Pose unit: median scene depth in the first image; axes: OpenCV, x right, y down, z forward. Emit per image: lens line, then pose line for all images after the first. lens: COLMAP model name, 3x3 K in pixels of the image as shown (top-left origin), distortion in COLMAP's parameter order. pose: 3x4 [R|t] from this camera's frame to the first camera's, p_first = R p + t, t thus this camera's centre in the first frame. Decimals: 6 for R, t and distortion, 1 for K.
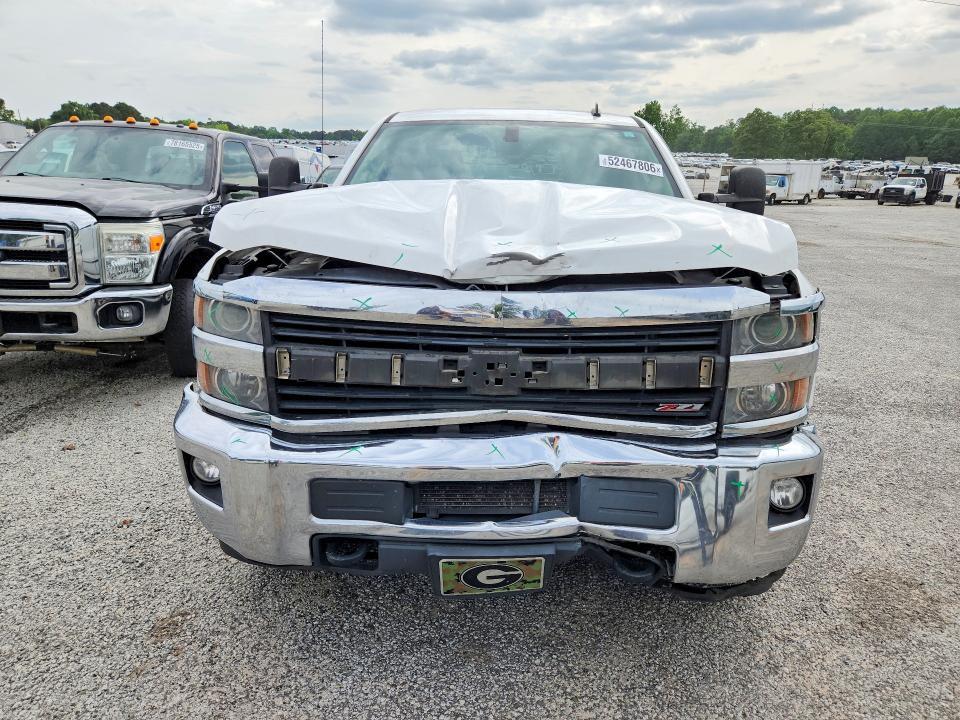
lens RADIAL K [[696.0, 0, 479.0], [0, 696.0, 372.2], [0, 0, 1]] dist [0.044325, -0.041541]
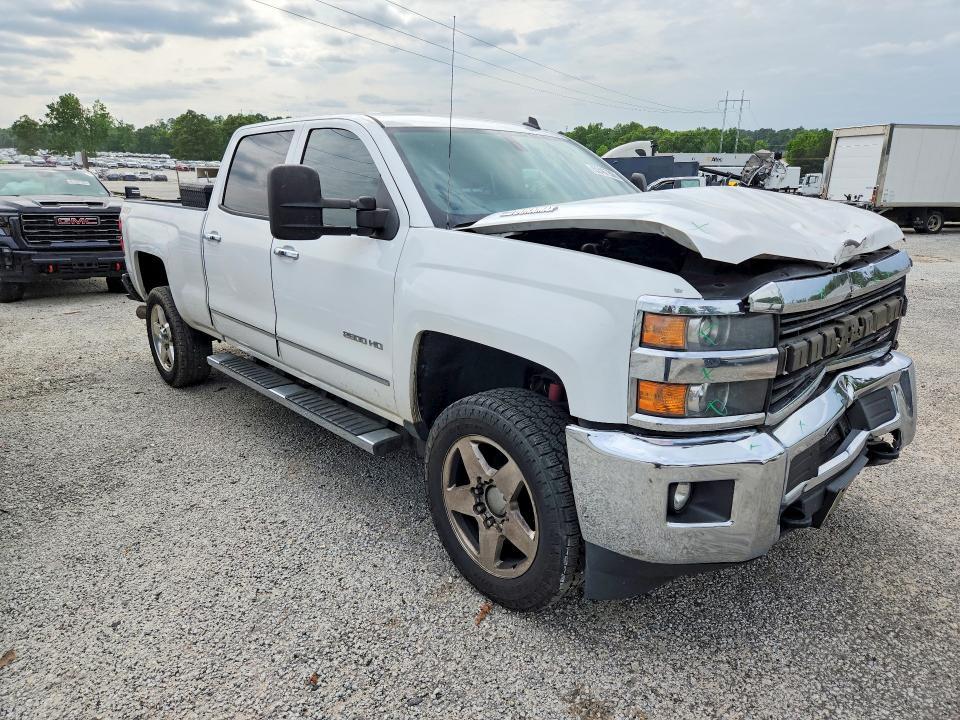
lens RADIAL K [[706.2, 0, 480.0], [0, 706.2, 360.0], [0, 0, 1]] dist [0.032591, -0.041045]
pose [[0.664733, -0.192865, 0.721757, -0.116906], [0.207338, 0.975777, 0.069786, -0.015408], [-0.717733, 0.103259, 0.688619, 0.049500]]
